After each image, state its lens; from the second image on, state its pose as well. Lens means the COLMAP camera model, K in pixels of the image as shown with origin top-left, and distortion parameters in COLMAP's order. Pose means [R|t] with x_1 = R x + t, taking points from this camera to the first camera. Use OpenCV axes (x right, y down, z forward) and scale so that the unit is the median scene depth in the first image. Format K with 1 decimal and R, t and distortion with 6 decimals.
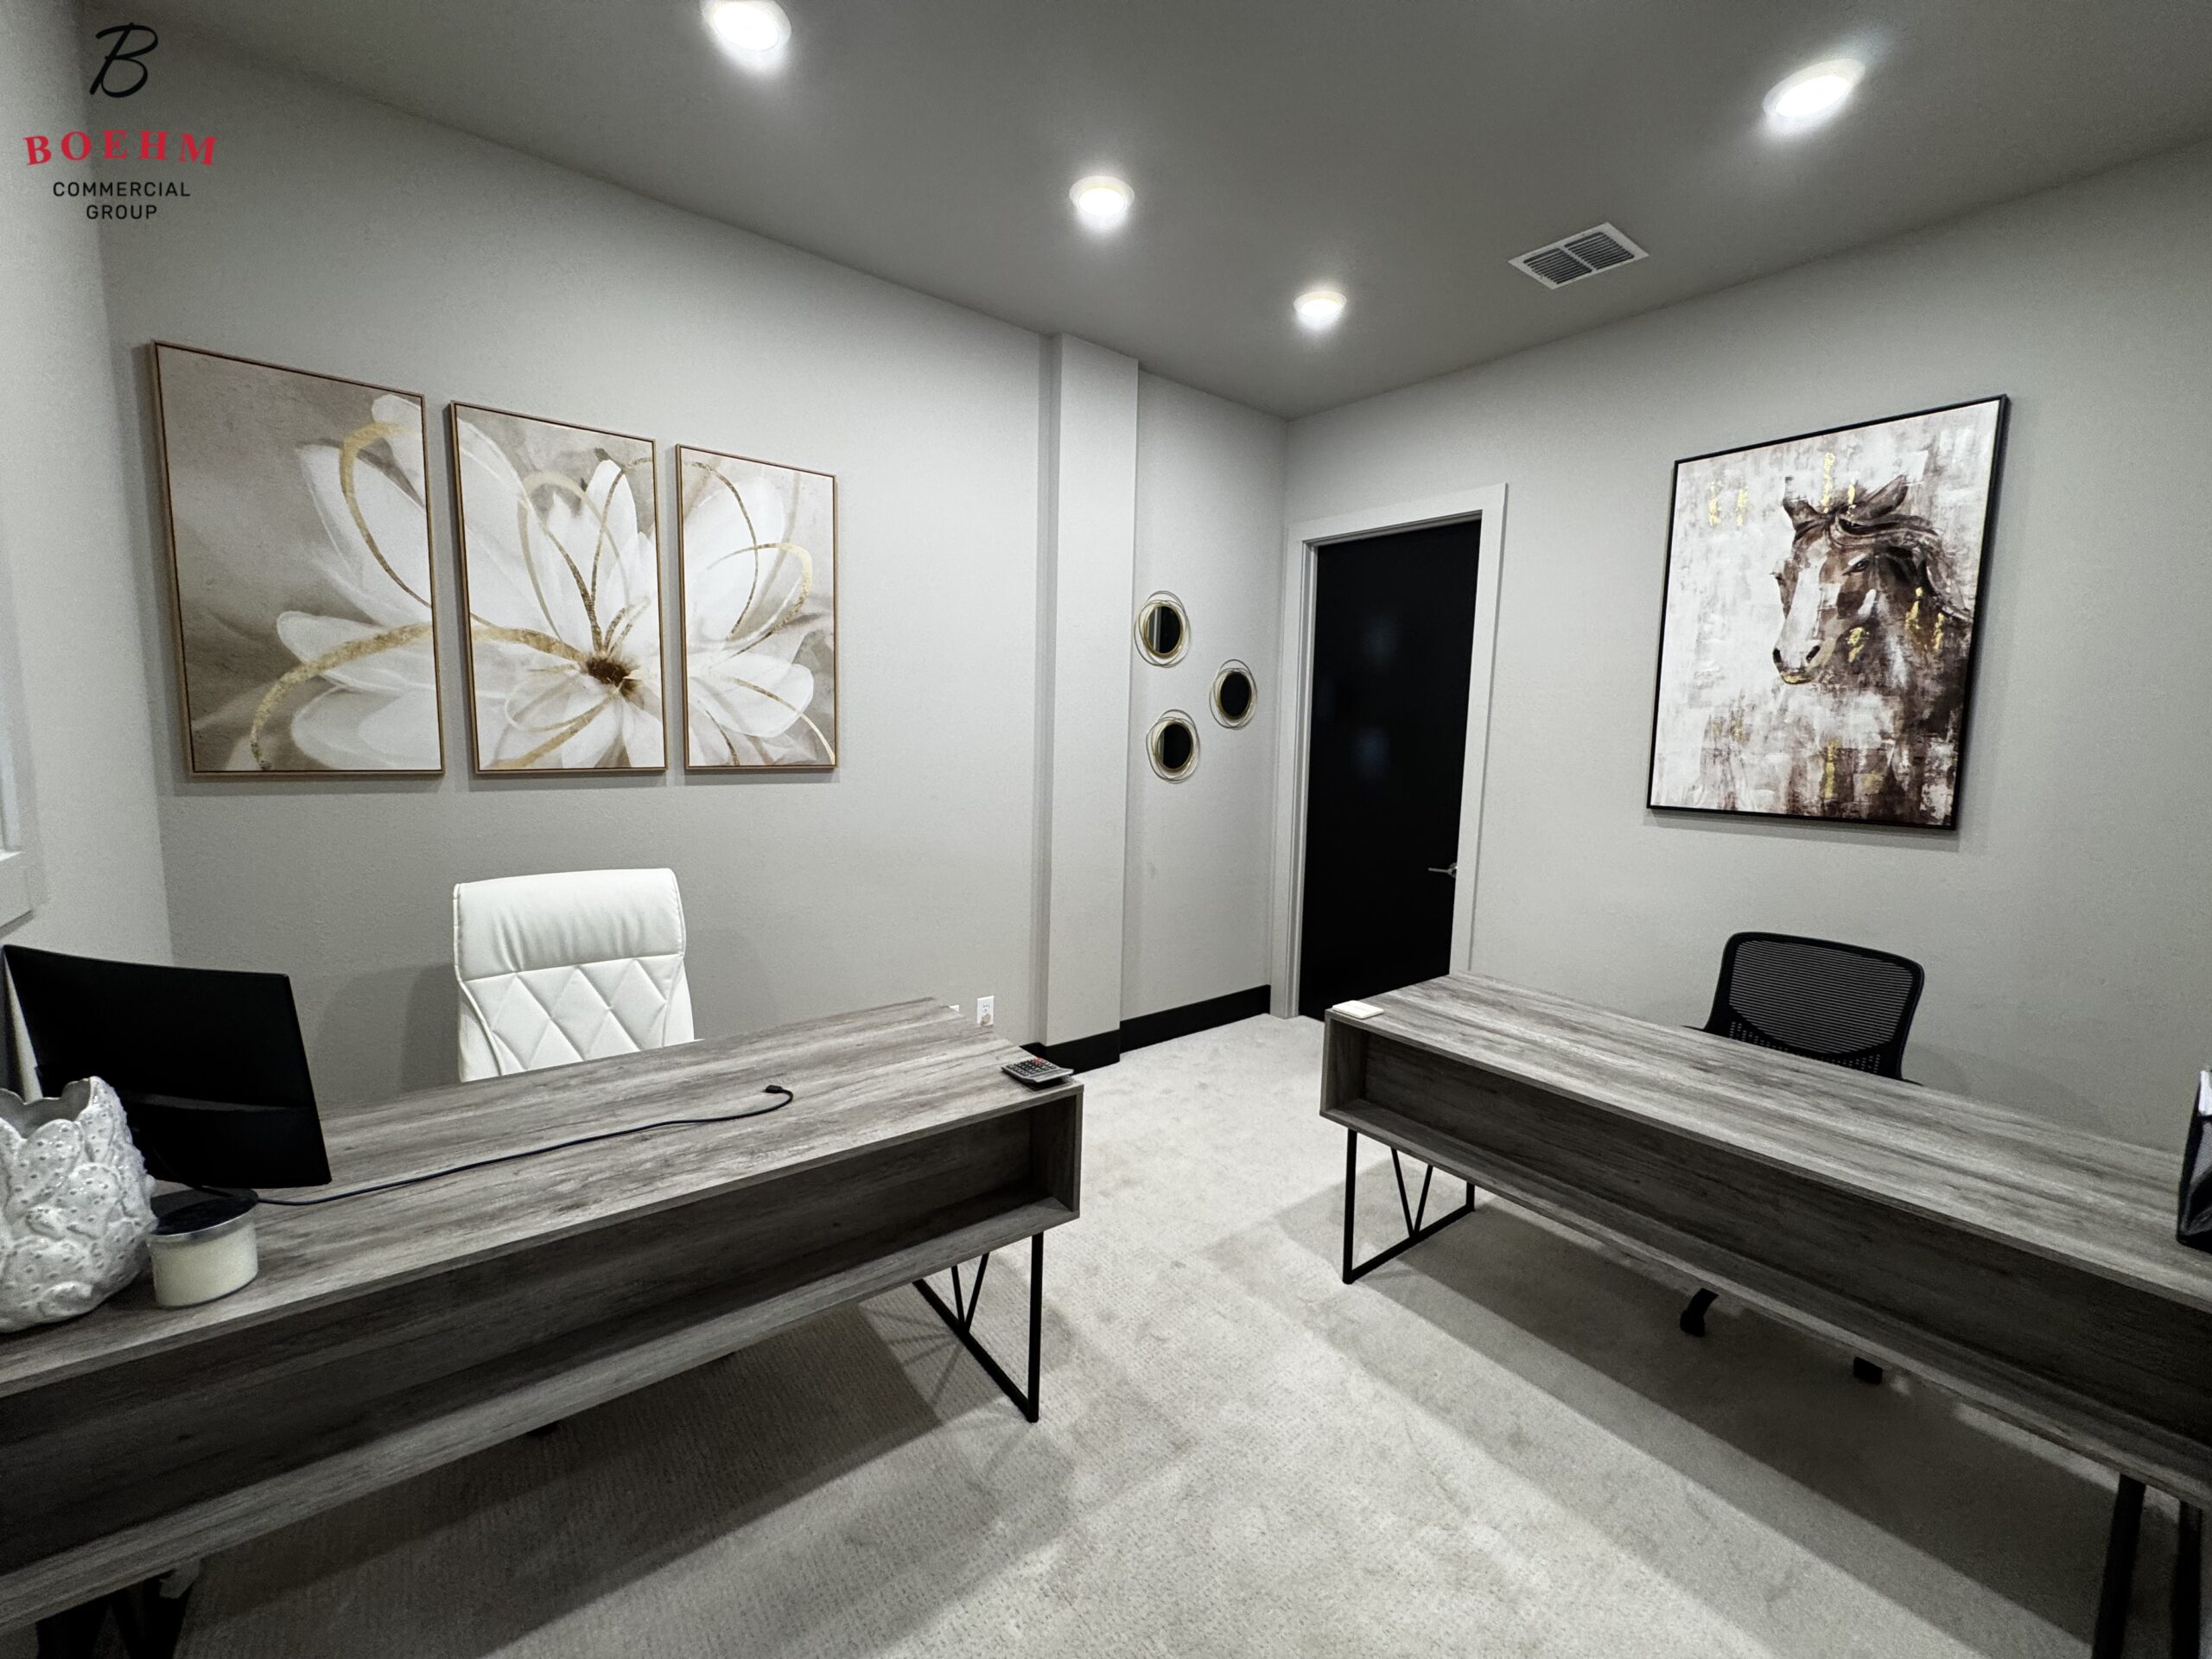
lens RADIAL K [[890.0, 0, 1103.6], [0, 890.0, 828.0], [0, 0, 1]] dist [0.000433, -0.000323]
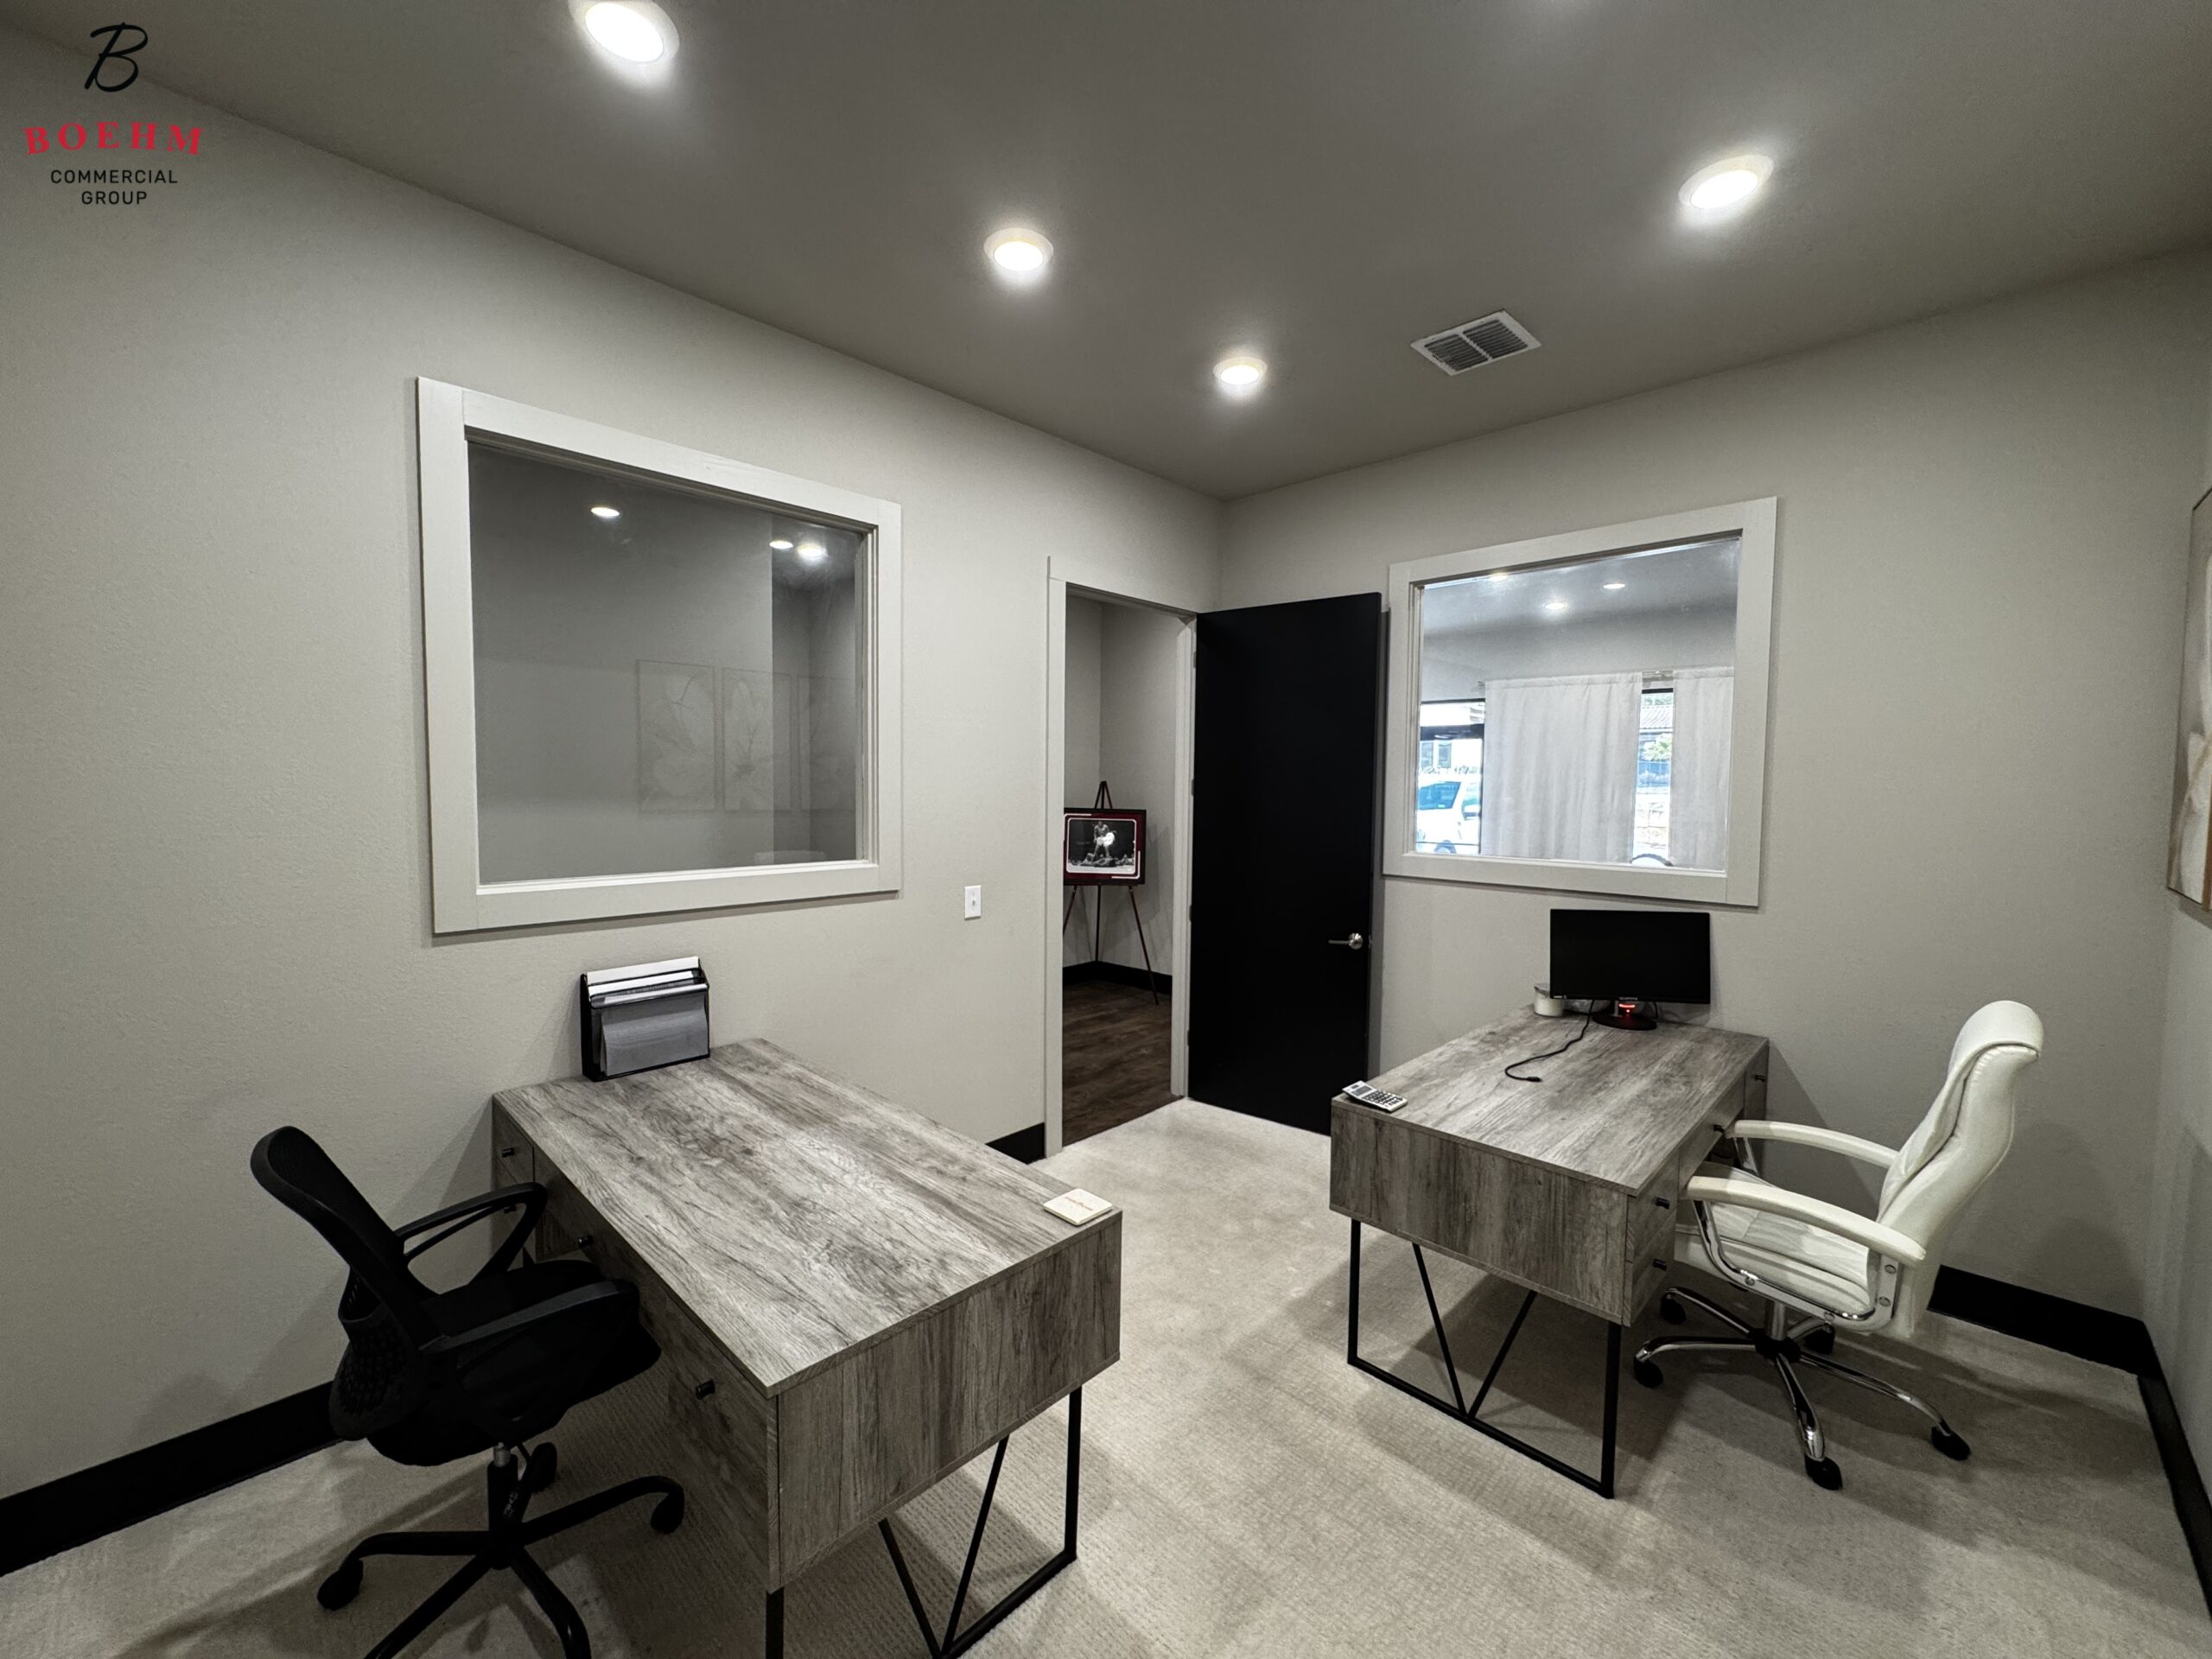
lens RADIAL K [[890.0, 0, 1103.6], [0, 890.0, 828.0], [0, 0, 1]] dist [0.000433, -0.000323]
pose [[-0.990027, -0.030597, -0.137514, 0.468972], [-0.053791, 0.984273, 0.168265, -0.272999], [0.130203, 0.173984, -0.976103, 2.069788]]
